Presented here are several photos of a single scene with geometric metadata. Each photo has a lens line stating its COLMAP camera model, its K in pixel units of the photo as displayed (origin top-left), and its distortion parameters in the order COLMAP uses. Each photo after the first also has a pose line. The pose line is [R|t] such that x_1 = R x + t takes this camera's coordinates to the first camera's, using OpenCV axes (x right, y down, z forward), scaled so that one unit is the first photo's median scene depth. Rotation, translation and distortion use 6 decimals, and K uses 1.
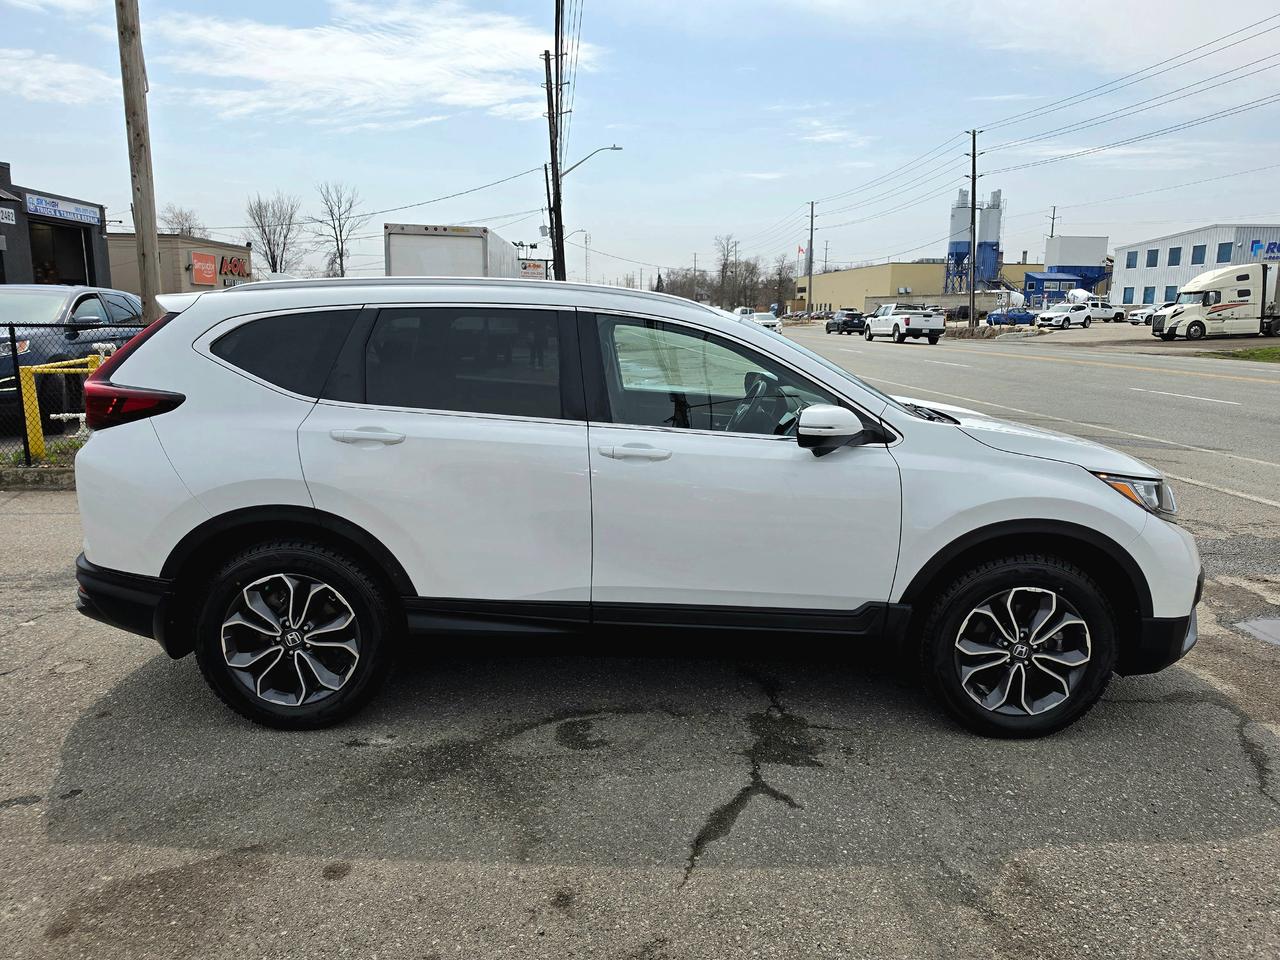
lens RADIAL K [[883.6, 0, 662.9], [0, 883.6, 479.0], [0, 0, 1]] dist [0.030962, -0.028990]
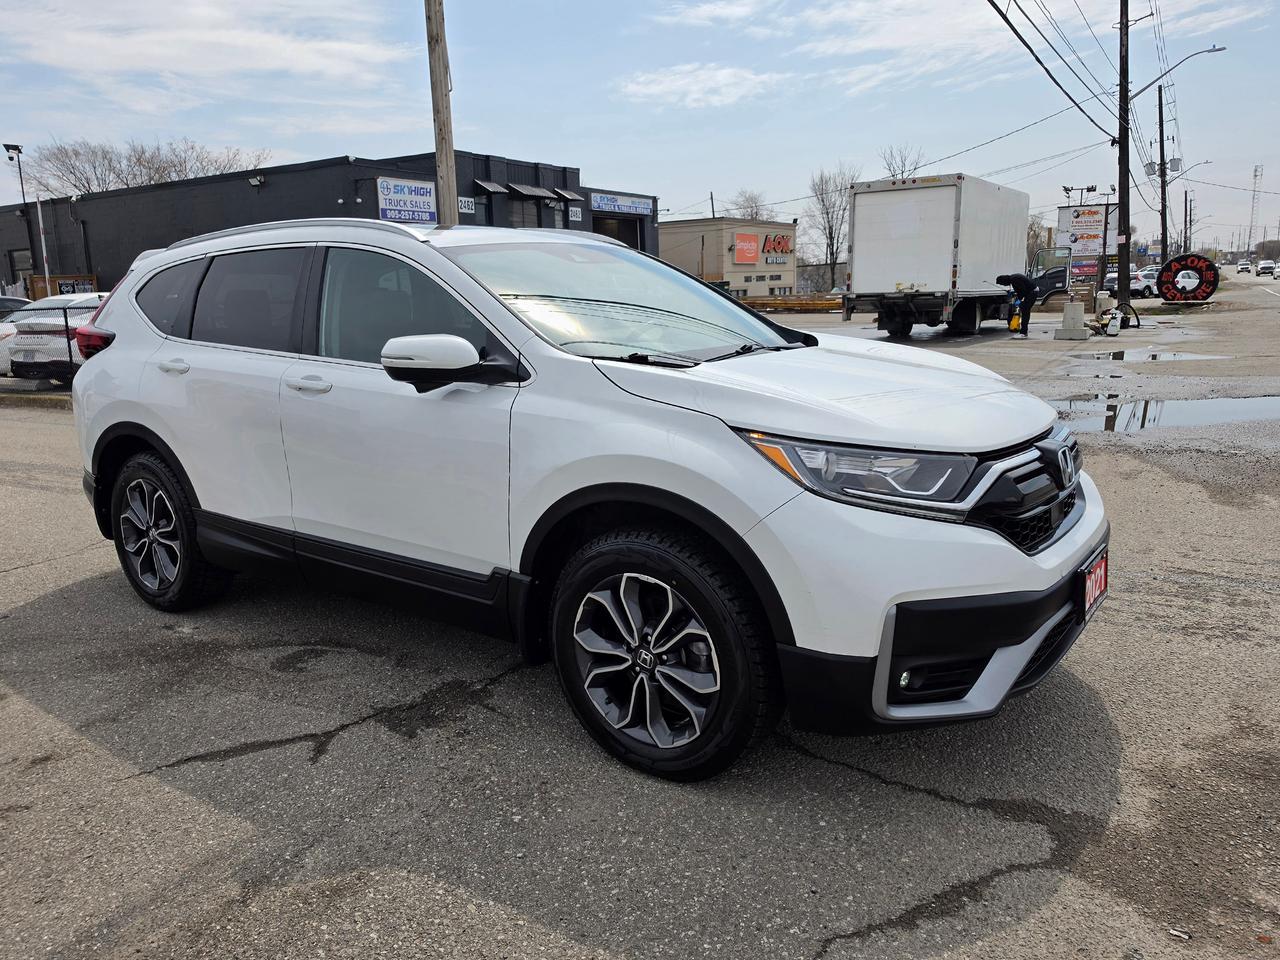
lens RADIAL K [[950.6, 0, 612.9], [0, 950.6, 475.6], [0, 0, 1]] dist [0.059468, -0.062884]
pose [[0.789468, 0.075633, -0.609115, 0.818475], [-0.068554, 0.997035, 0.034948, 0.010218], [0.609952, 0.014167, 0.792312, 0.318671]]
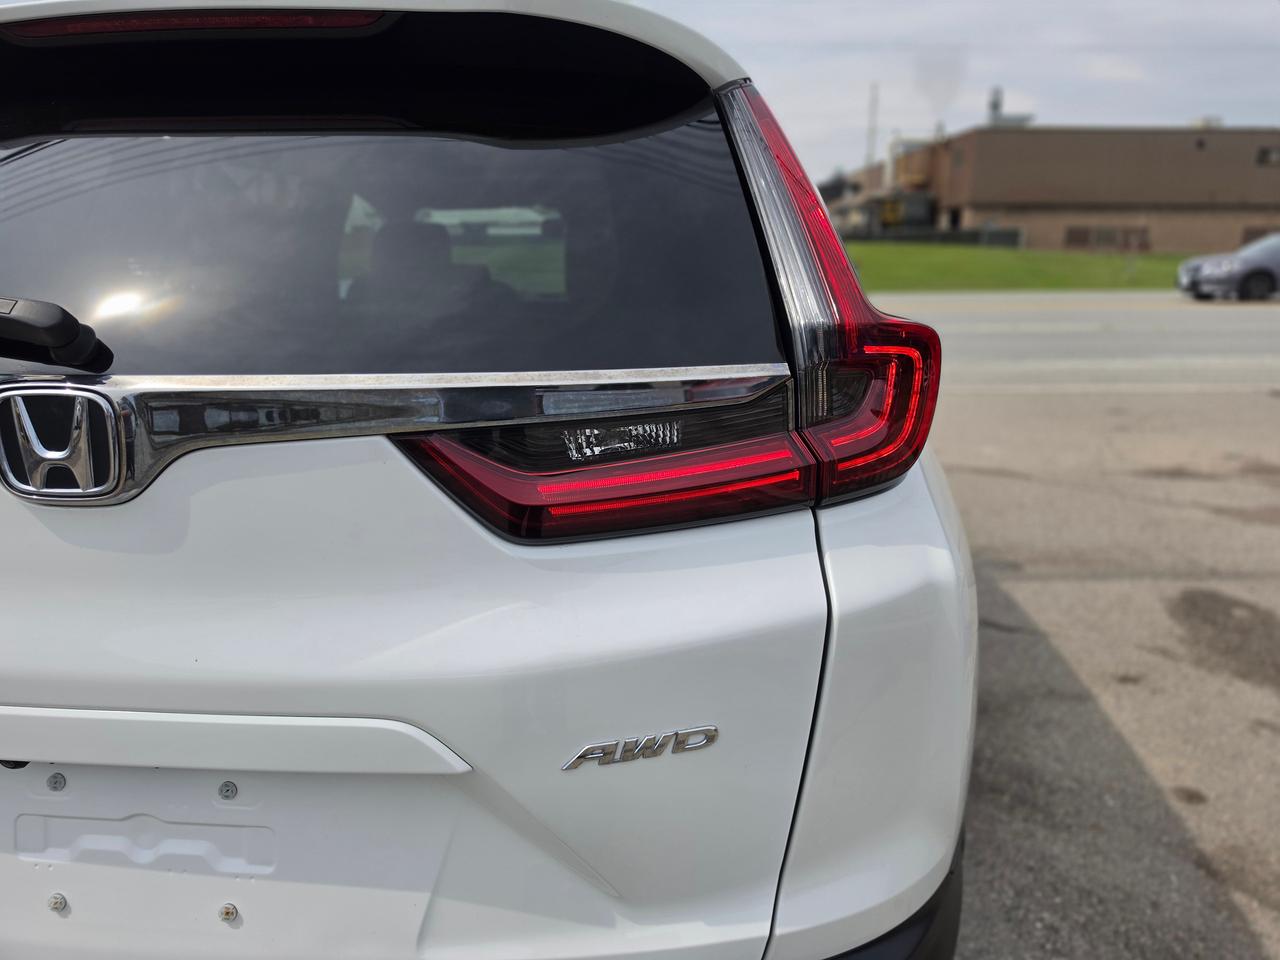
lens RADIAL K [[883.6, 0, 651.2], [0, 883.6, 479.0], [0, 0, 1]] dist [0.030962, -0.028990]
pose [[0.102108, -0.262563, 0.959497, -0.859878], [0.191774, 0.951641, 0.240004, -0.129906], [-0.976113, 0.159500, 0.147523, 0.966491]]
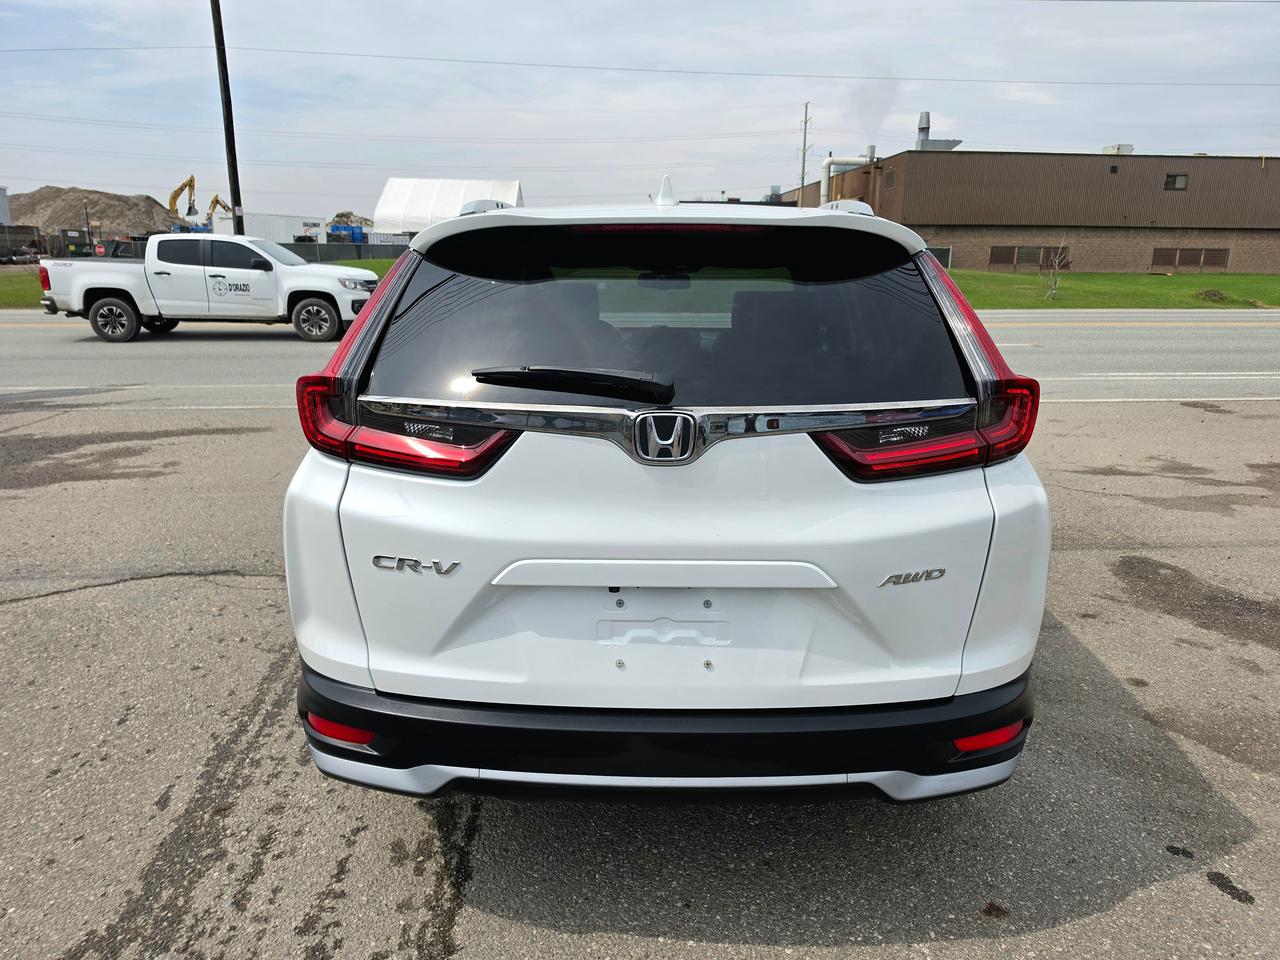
lens RADIAL K [[883.6, 0, 647.7], [0, 883.6, 479.9], [0, 0, 1]] dist [0.030962, -0.028990]
pose [[0.034760, -0.251417, 0.967255, -1.135690], [0.184312, 0.952851, 0.241049, -0.209269], [-0.982253, 0.169898, 0.079460, 1.114240]]
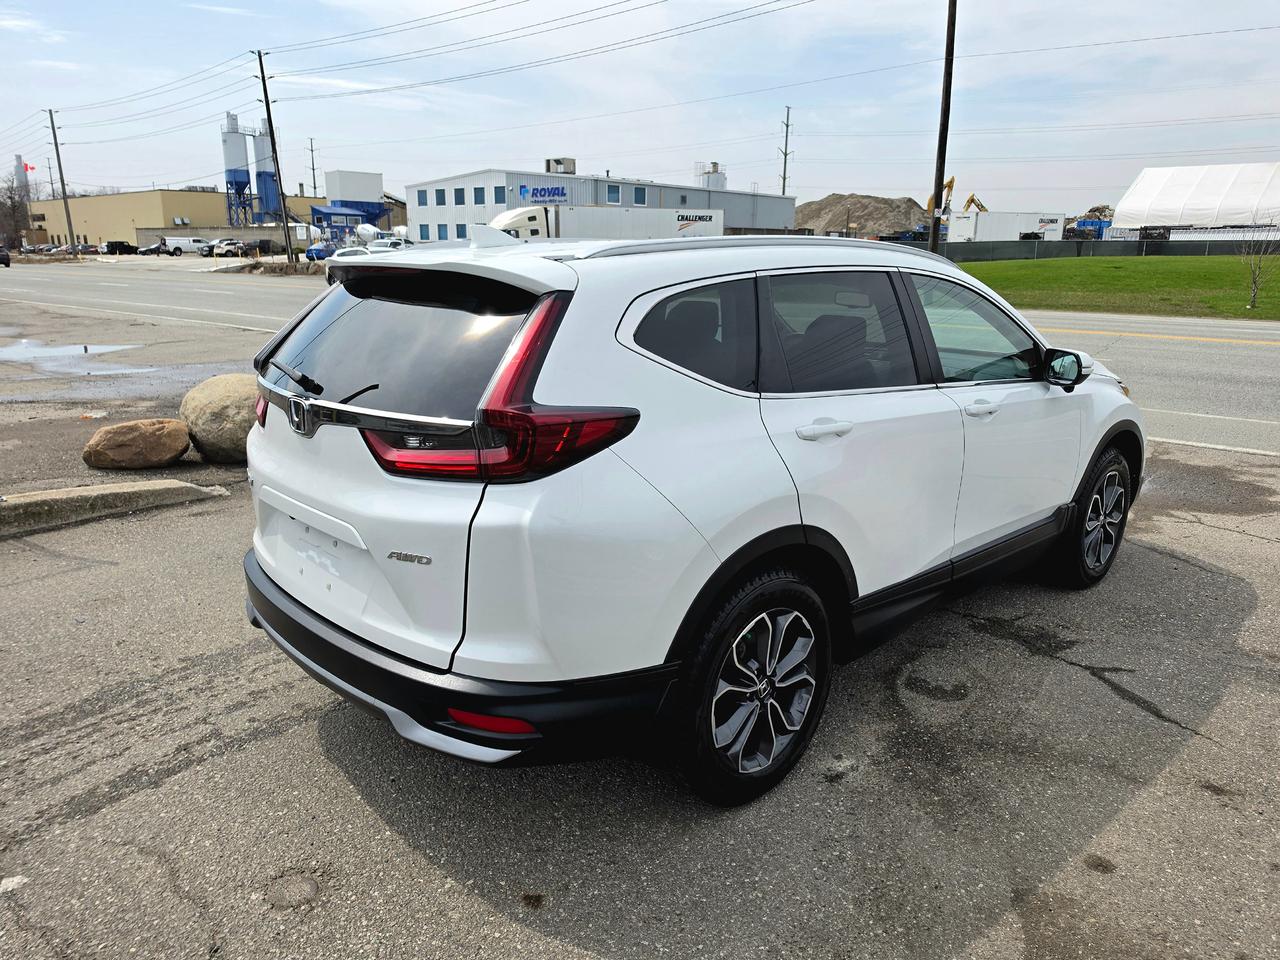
lens RADIAL K [[883.6, 0, 652.8], [0, 883.6, 478.0], [0, 0, 1]] dist [0.030962, -0.028990]
pose [[0.724689, -0.175295, 0.666407, -0.934486], [0.128257, 0.984515, 0.119498, -0.113541], [-0.677035, -0.001127, 0.735950, 0.439320]]
